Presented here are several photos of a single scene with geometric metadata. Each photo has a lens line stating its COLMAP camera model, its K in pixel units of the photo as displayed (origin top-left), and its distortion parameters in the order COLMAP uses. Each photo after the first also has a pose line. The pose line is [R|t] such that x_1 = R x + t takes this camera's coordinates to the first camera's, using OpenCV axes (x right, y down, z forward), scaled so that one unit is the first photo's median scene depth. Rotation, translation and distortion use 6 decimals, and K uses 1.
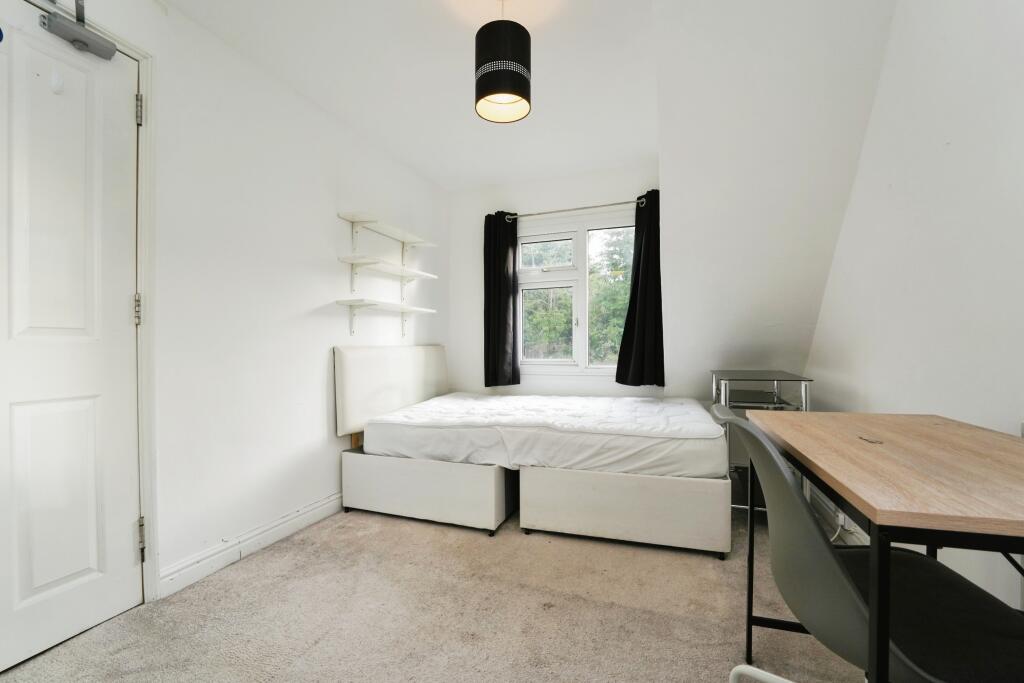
lens RADIAL K [[437.8, 0, 524.5], [0, 437.8, 345.3], [0, 0, 1]] dist [-0.019231, -0.000404]
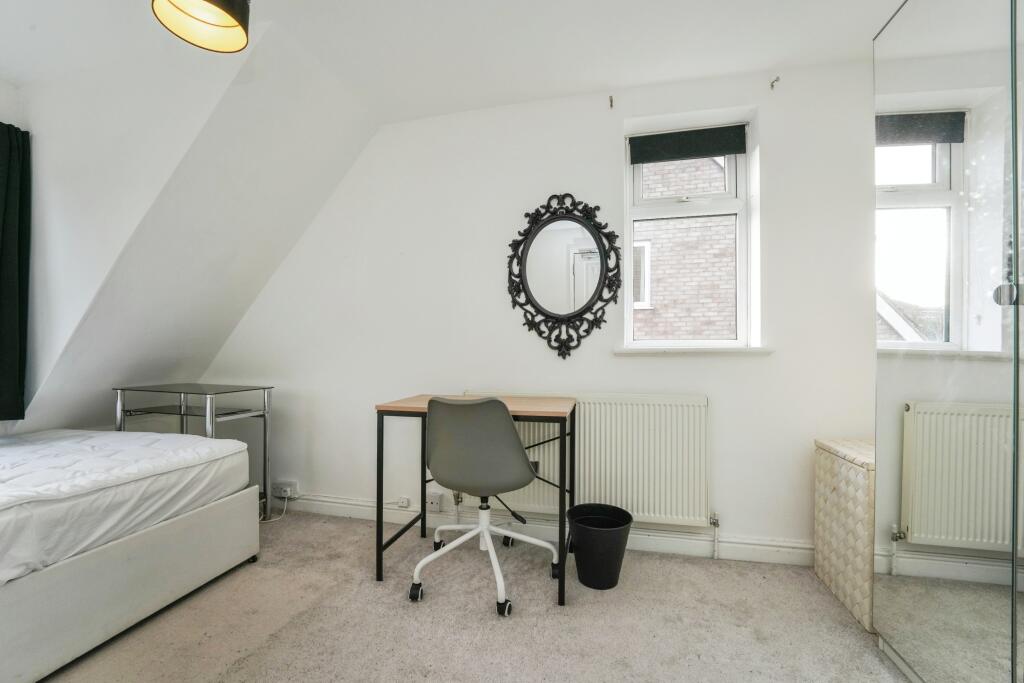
lens RADIAL K [[430.2, 0, 512.0], [0, 430.2, 341.5], [0, 0, 1]] dist [-0.020381, 0.000897]
pose [[-0.097772, 0.031516, 0.994710, -0.555570], [0.004206, 0.999503, -0.031255, -0.005164], [-0.995200, 0.001128, -0.097856, 0.412354]]
